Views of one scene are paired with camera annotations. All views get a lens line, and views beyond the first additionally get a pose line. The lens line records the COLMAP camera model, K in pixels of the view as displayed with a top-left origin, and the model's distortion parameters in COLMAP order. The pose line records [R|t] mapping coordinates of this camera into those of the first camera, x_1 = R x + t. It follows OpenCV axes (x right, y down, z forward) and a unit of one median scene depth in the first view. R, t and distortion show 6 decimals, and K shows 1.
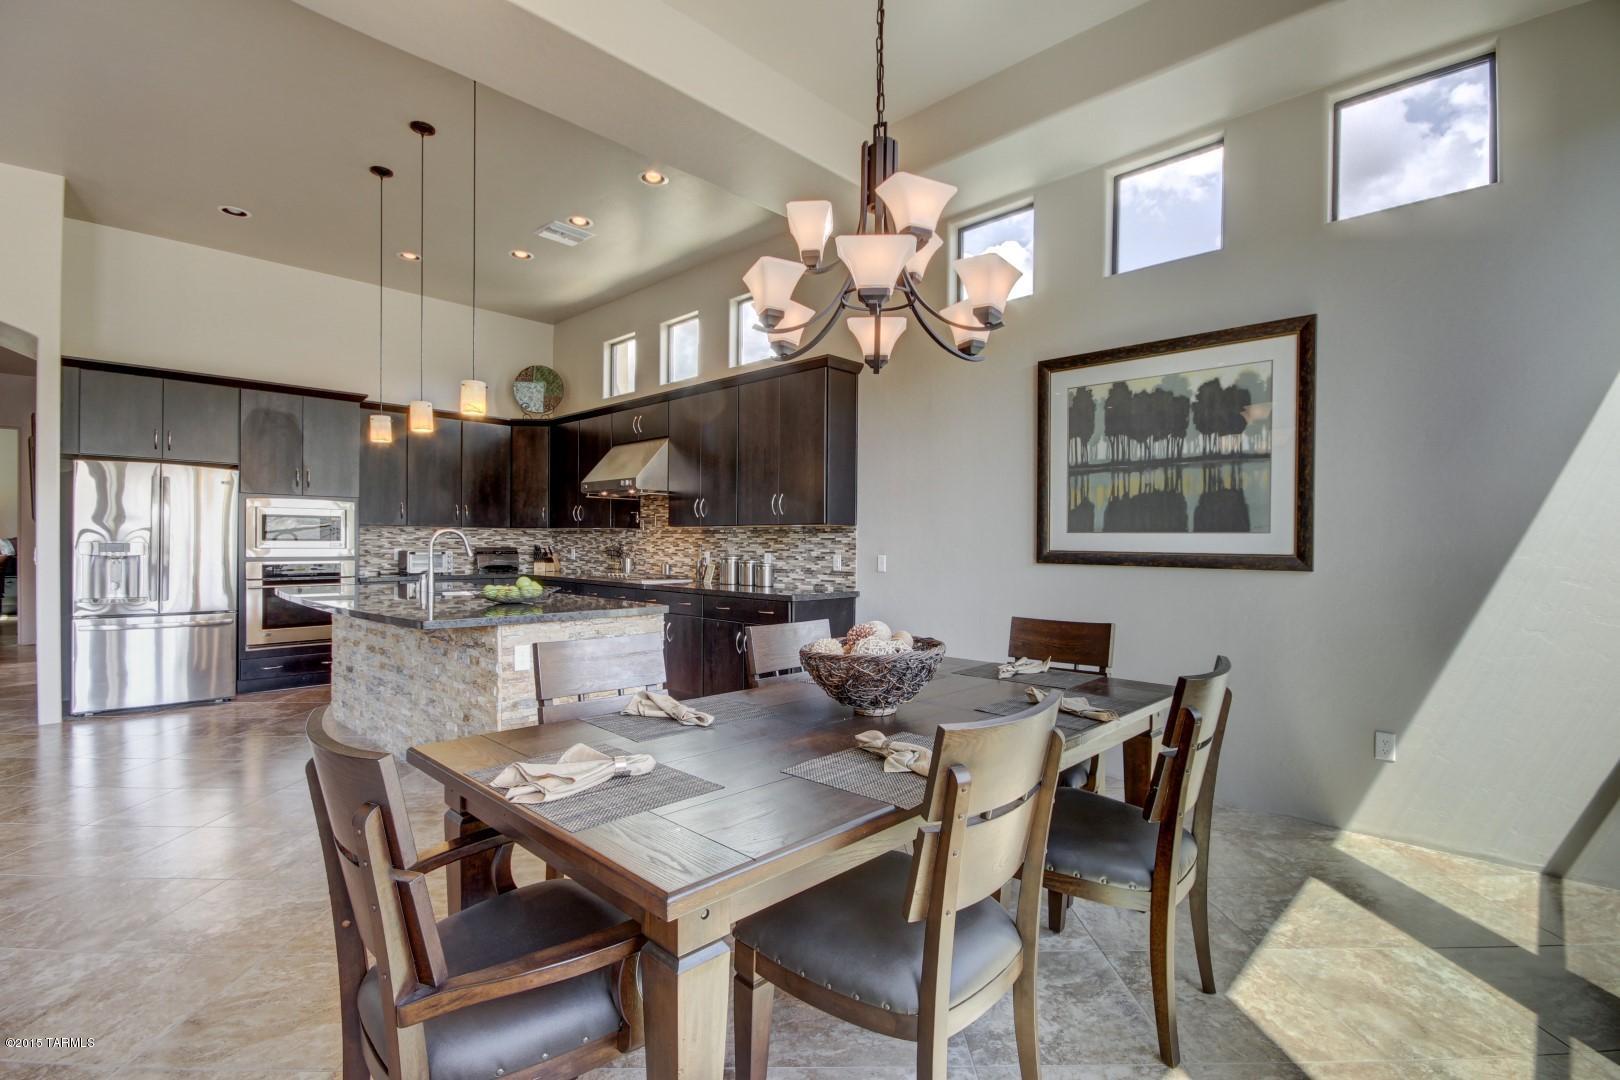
lens RADIAL K [[757.8, 0, 810.0], [0, 757.8, 540.0], [0, 0, 1]] dist [-0.003993, -0.000167]
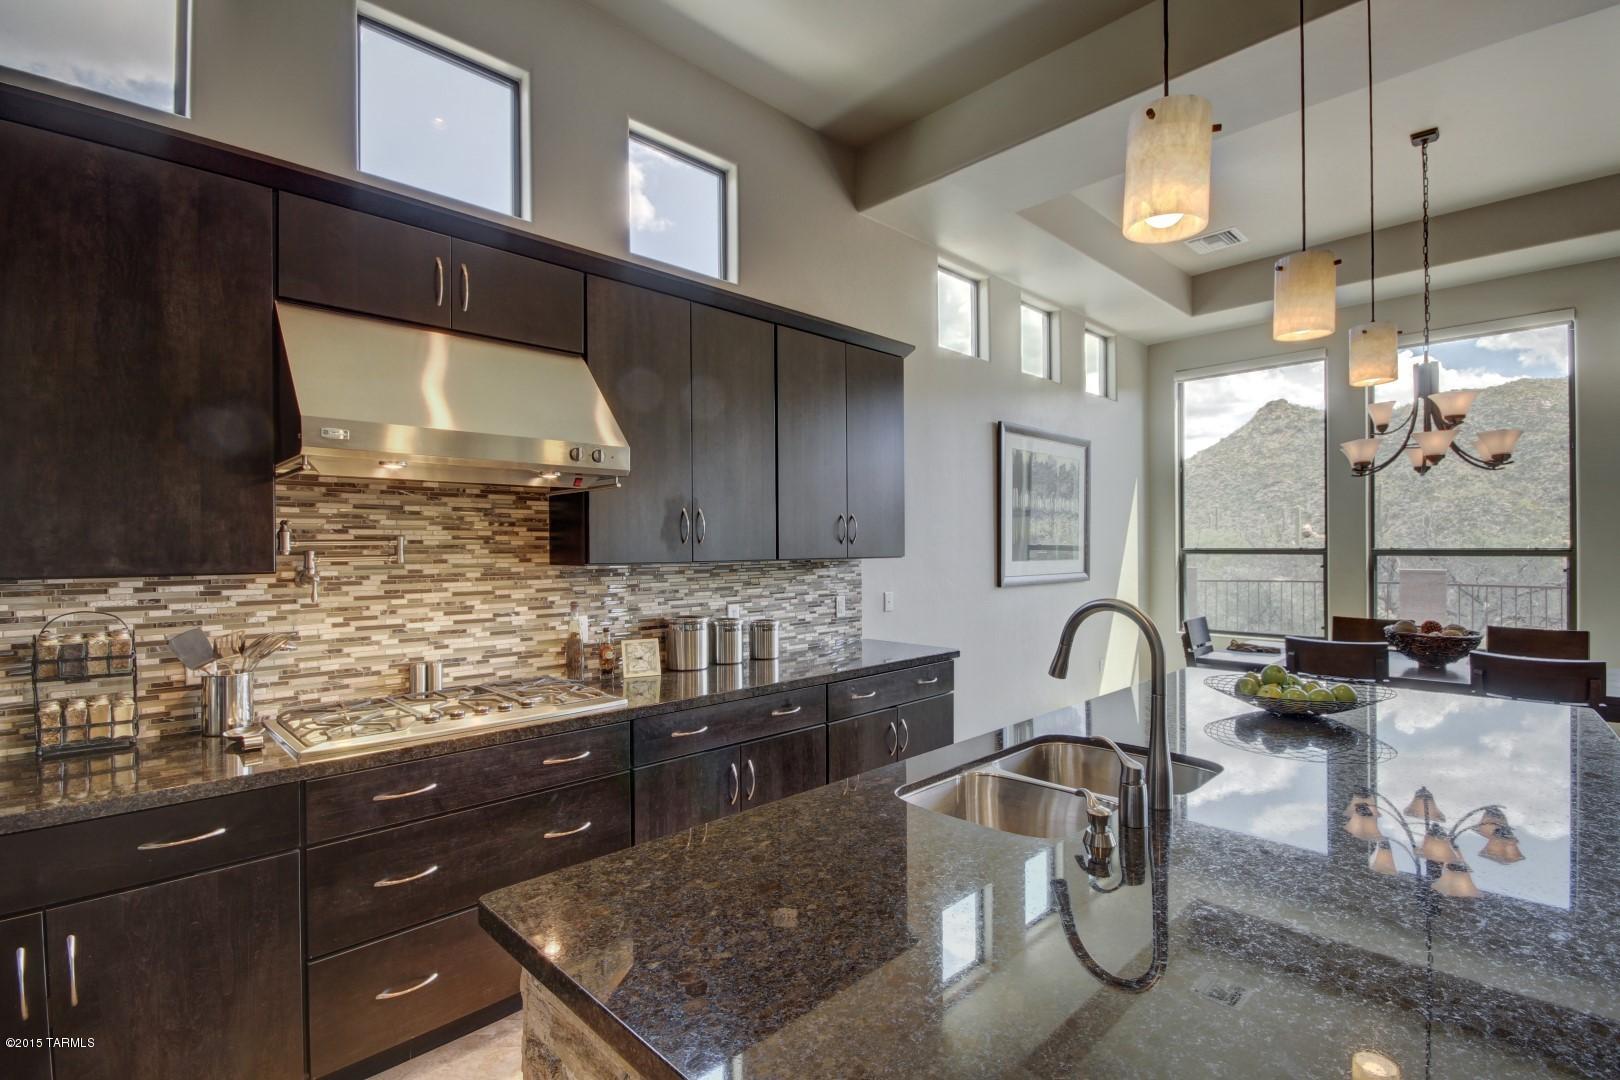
lens RADIAL K [[745.7, 0, 825.6], [0, 745.7, 546.7], [0, 0, 1]] dist [0.022820, -0.018865]
pose [[0.014313, -0.008212, 0.999864, -0.637394], [0.005172, 0.999954, 0.008139, -0.032465], [-0.999884, 0.005055, 0.014355, 0.898469]]
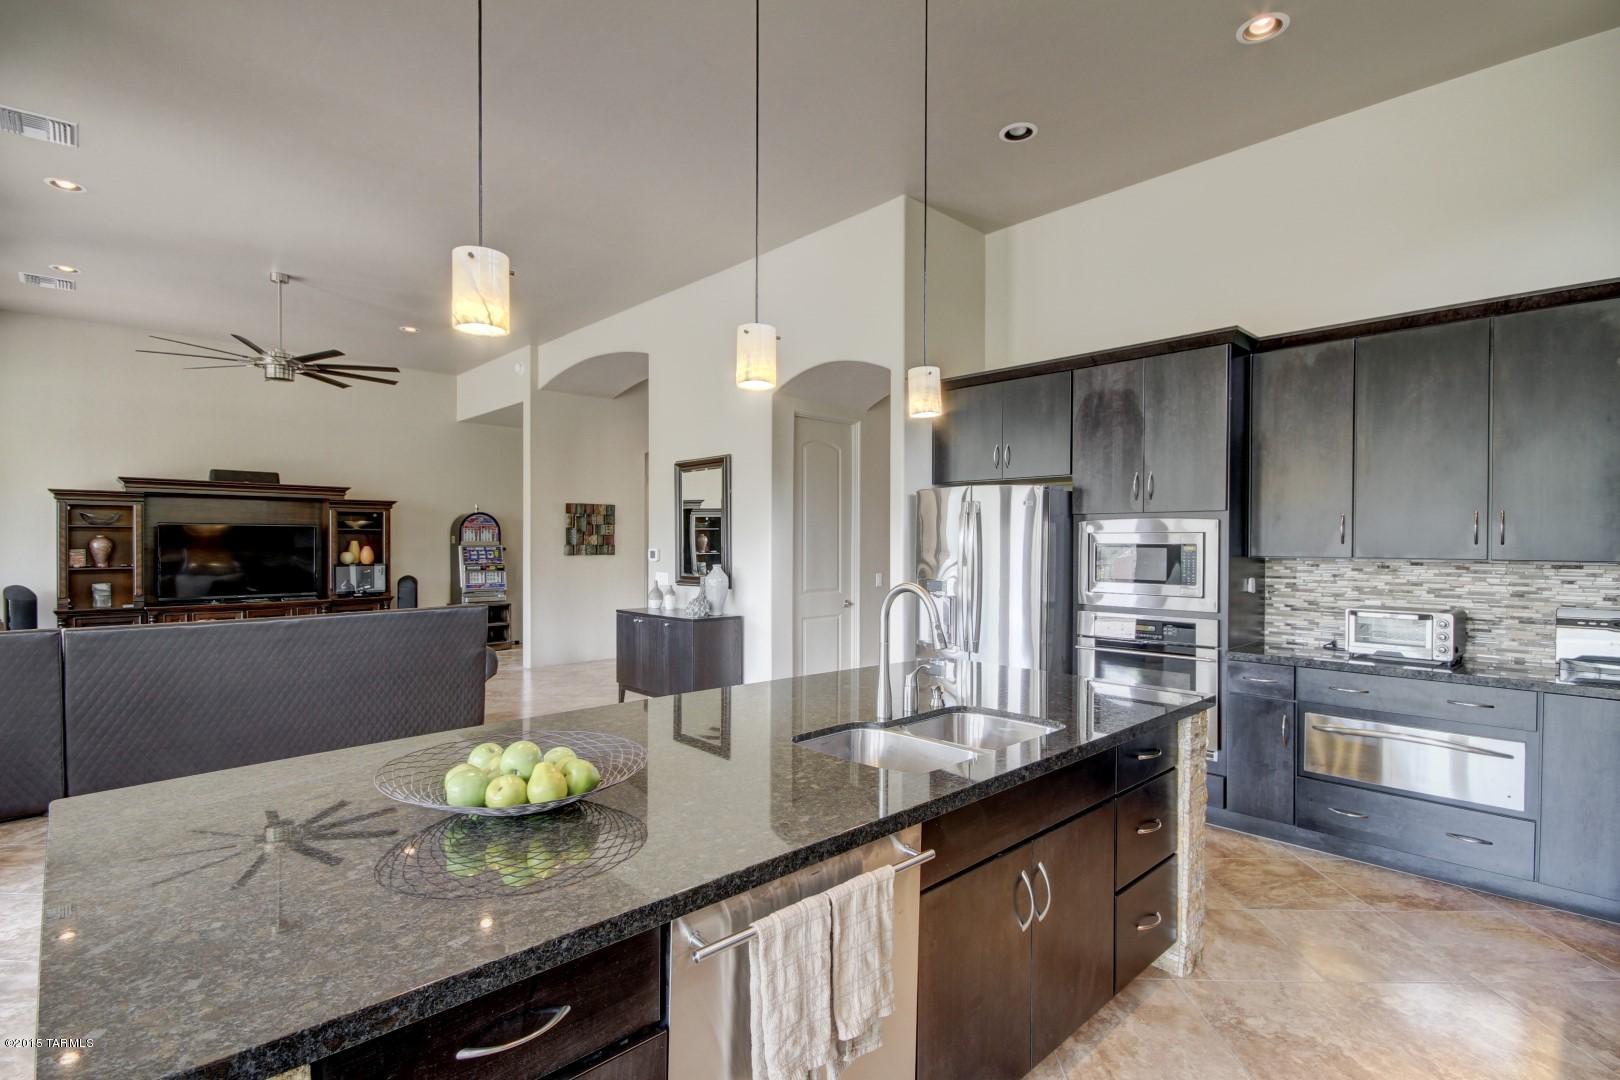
lens RADIAL K [[755.1, 0, 821.4], [0, 755.1, 547.5], [0, 0, 1]] dist [0.024528, -0.017127]
pose [[-0.045150, 0.001543, -0.998979, -0.016876], [-0.003049, 0.999994, 0.001683, -0.030322], [0.998976, 0.003122, -0.045146, 0.770969]]
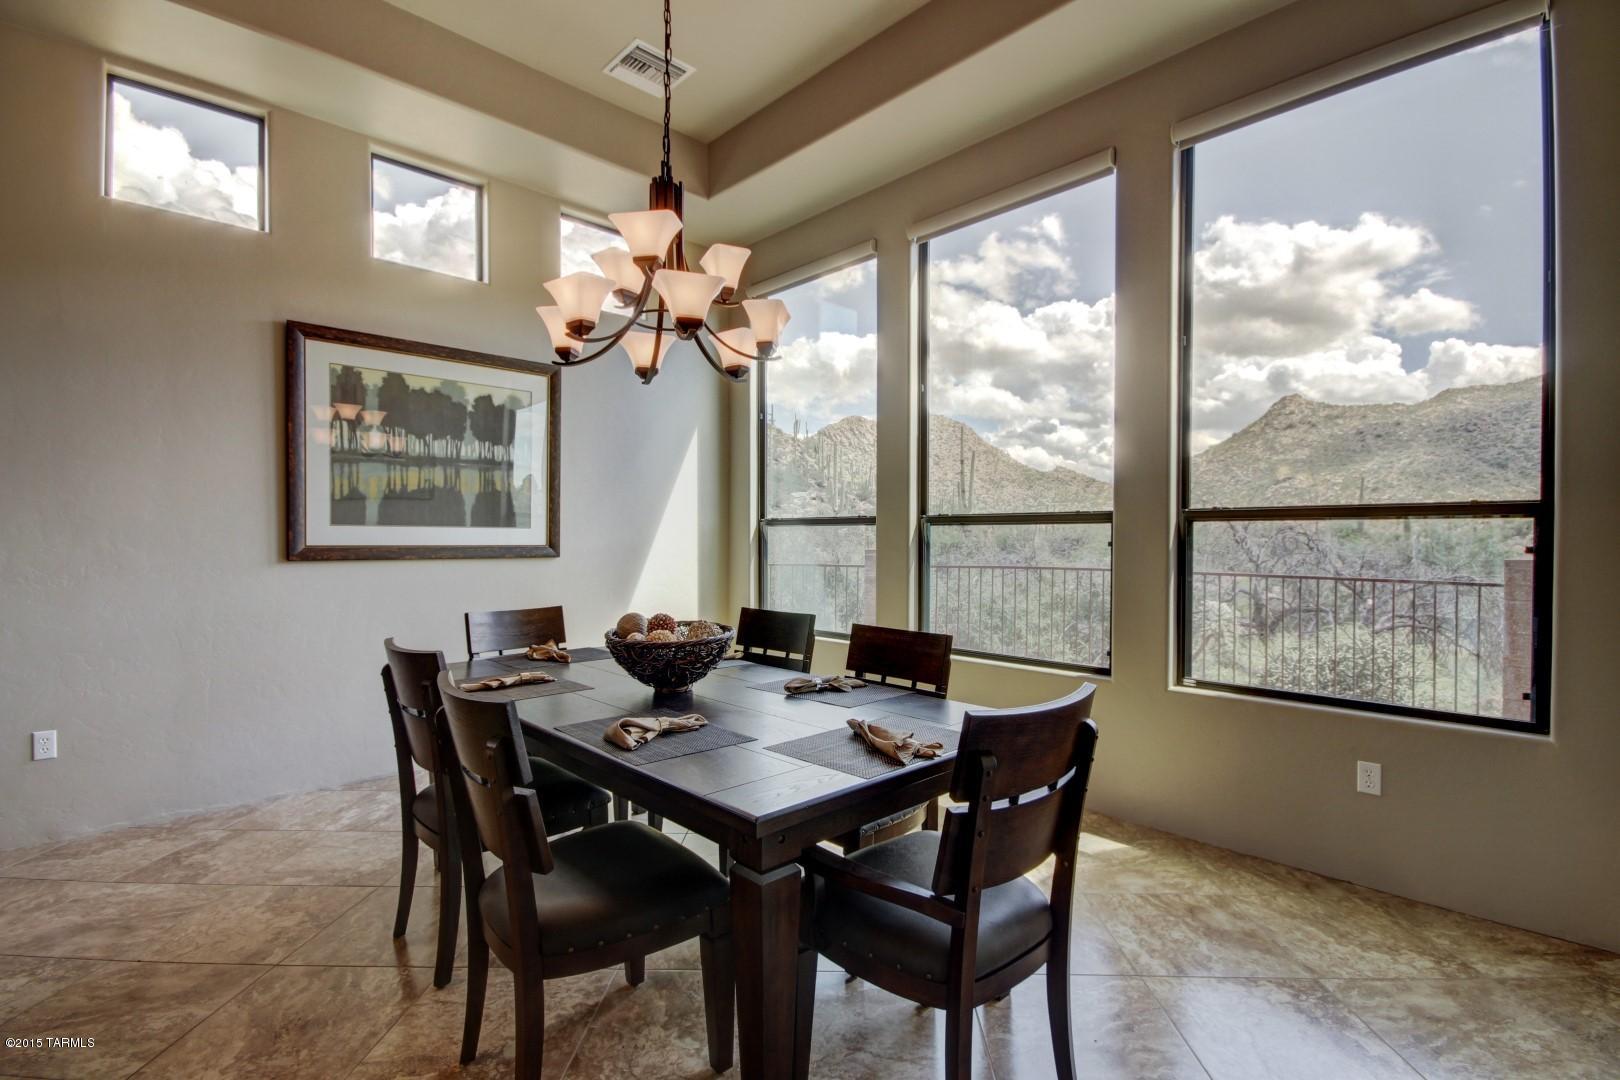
lens RADIAL K [[745.7, 0, 825.6], [0, 745.7, 546.7], [0, 0, 1]] dist [0.022820, -0.018865]
pose [[0.028911, -0.017611, 0.999427, -0.366090], [-0.004015, 0.999835, 0.017735, -0.001583], [-0.999574, -0.004526, 0.028836, 0.271745]]
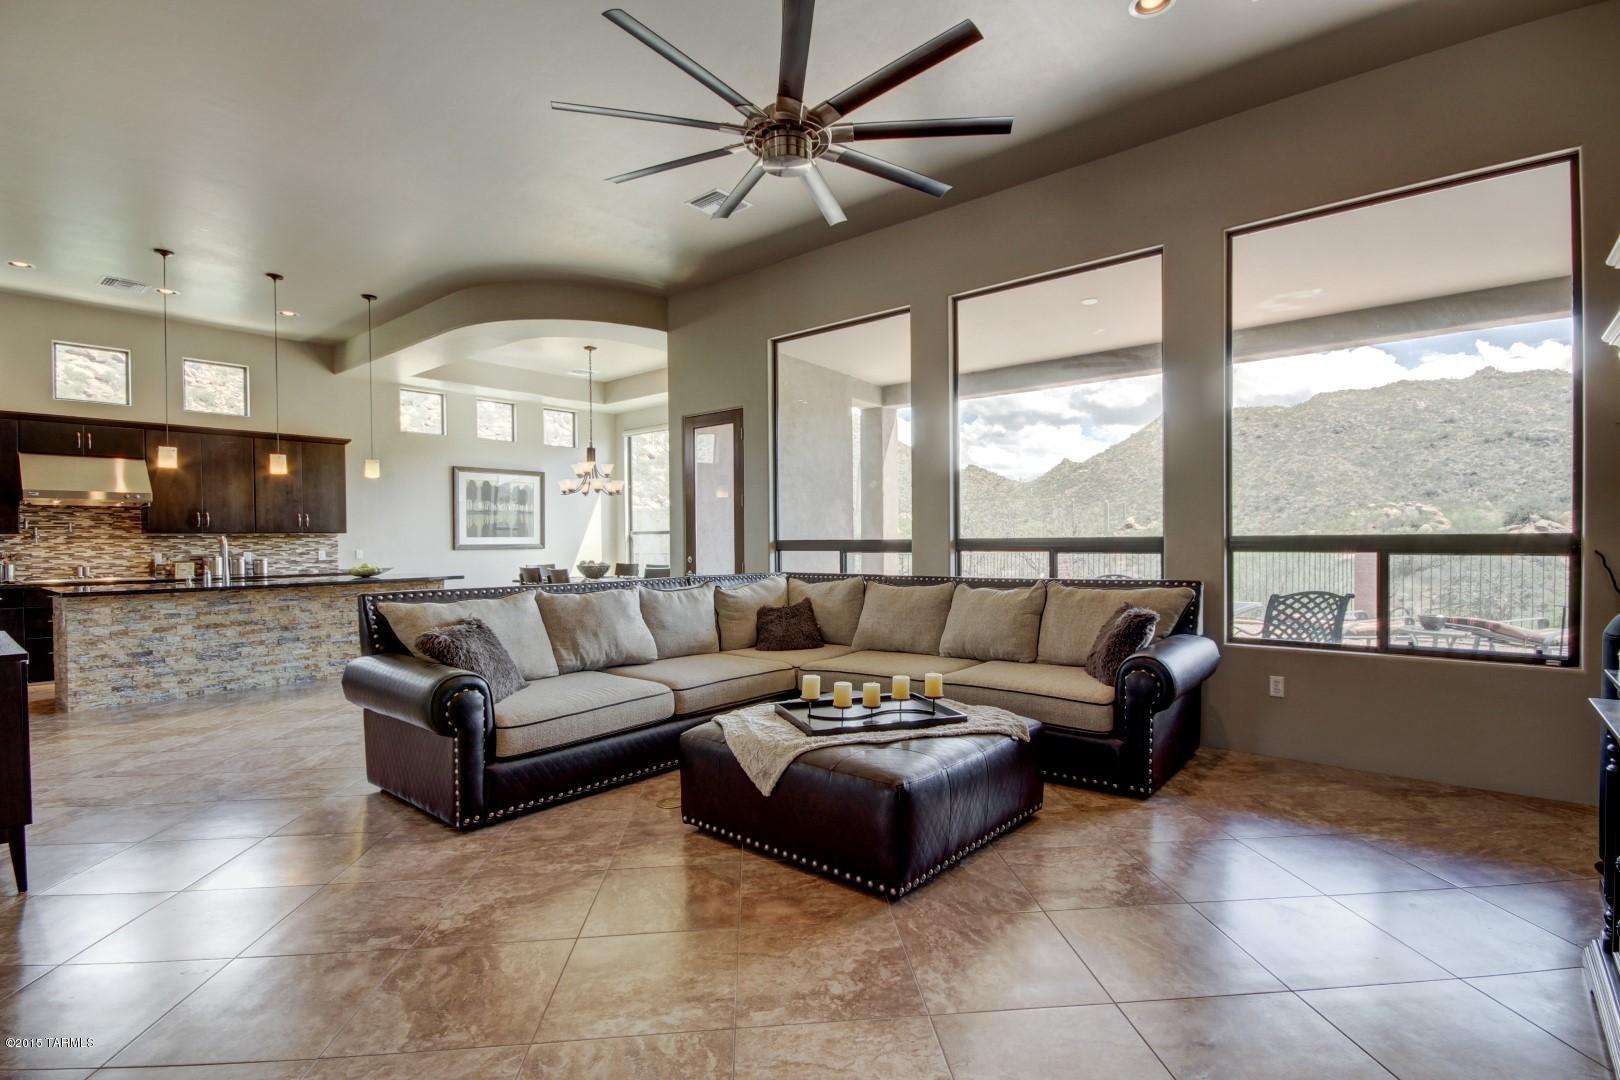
lens RADIAL K [[755.1, 0, 821.4], [0, 755.1, 547.5], [0, 0, 1]] dist [0.024528, -0.017127]
pose [[-0.074173, -0.018971, 0.997065, -1.550207], [0.006551, 0.999788, 0.019510, -0.012120], [-0.997224, 0.007979, -0.074033, 0.015257]]
